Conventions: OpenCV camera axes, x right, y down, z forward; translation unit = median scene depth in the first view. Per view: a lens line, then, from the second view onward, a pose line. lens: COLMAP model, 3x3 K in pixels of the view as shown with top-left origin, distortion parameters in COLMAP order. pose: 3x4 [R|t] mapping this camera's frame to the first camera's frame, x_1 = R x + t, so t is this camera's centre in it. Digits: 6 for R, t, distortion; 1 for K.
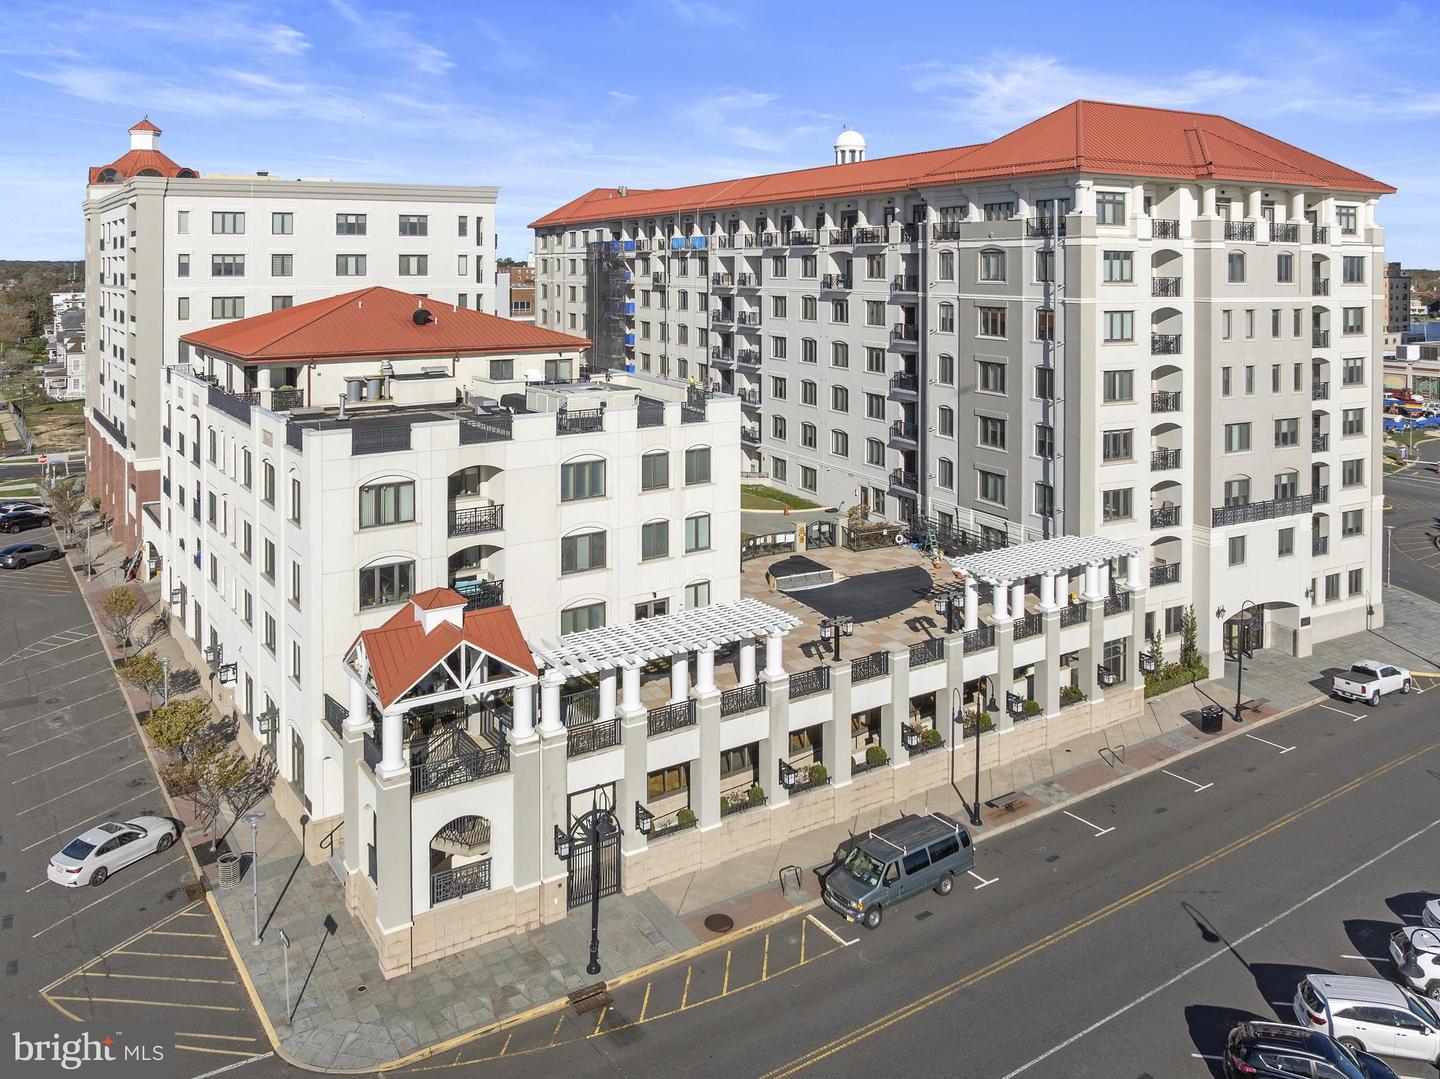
lens RADIAL K [[1081.1, 0, 717.8], [0, 1081.1, 276.0], [0, 0, 1]] dist [-0.012651, -0.012205]
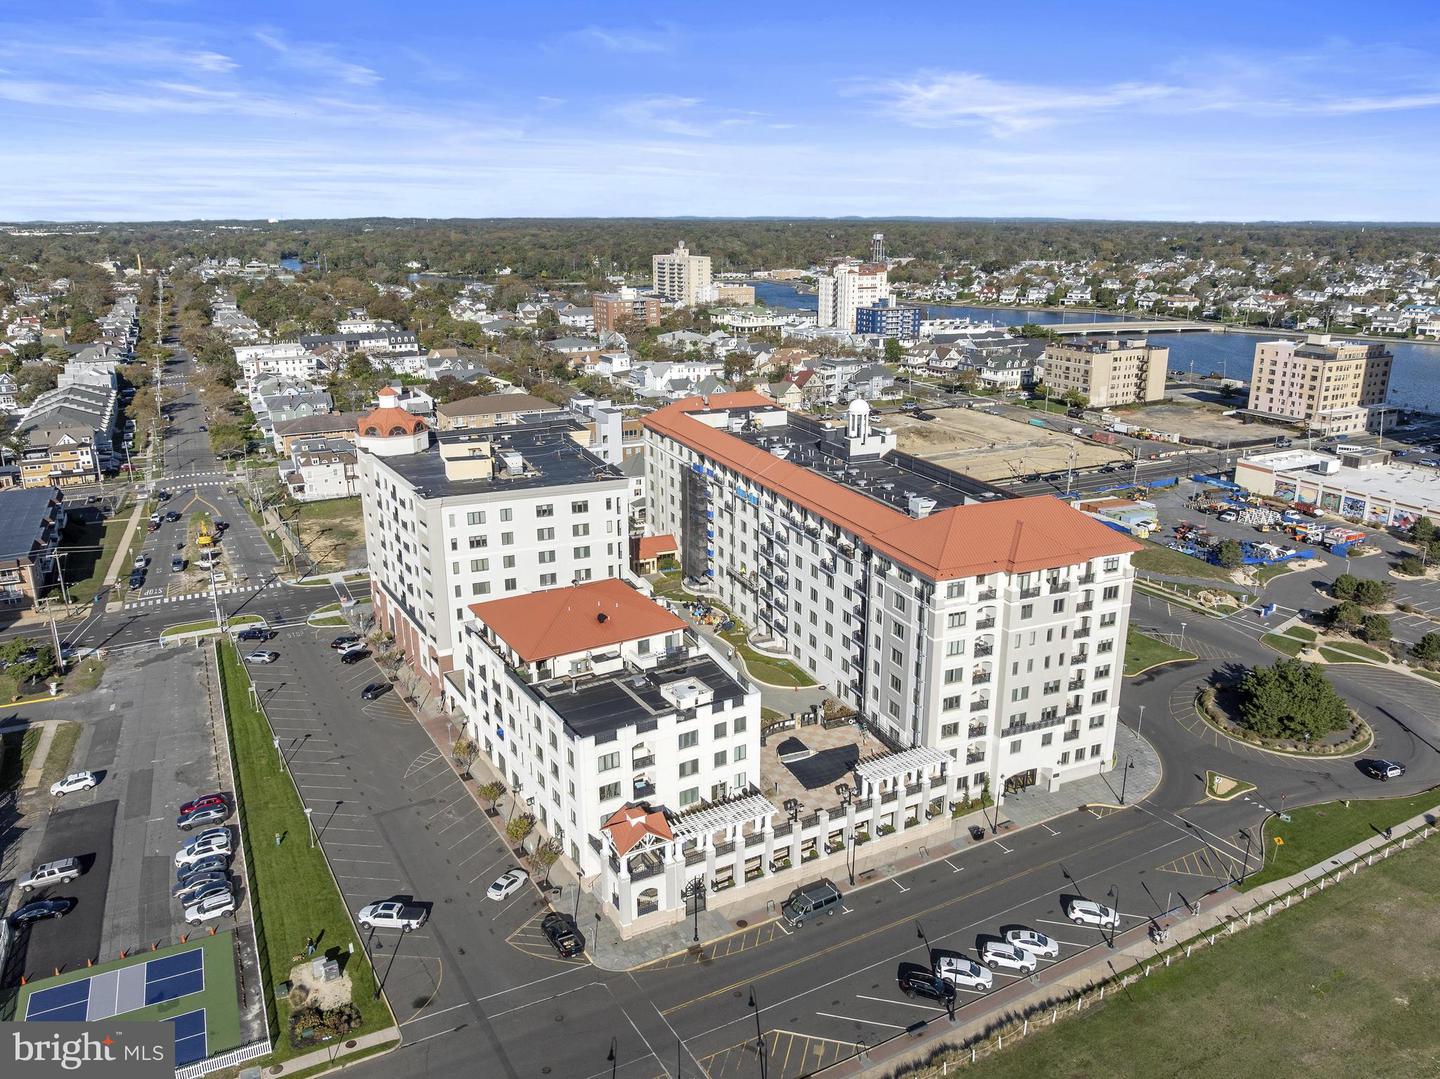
lens RADIAL K [[1005.3, 0, 720.0], [0, 1005.3, 539.5], [0, 0, 1]] dist [-0.001087, -0.001325]
pose [[0.997187, 0.016808, -0.073049, 0.070752], [0.004074, 0.960944, 0.276711, -0.635103], [0.074846, -0.276230, 0.958173, -0.717235]]
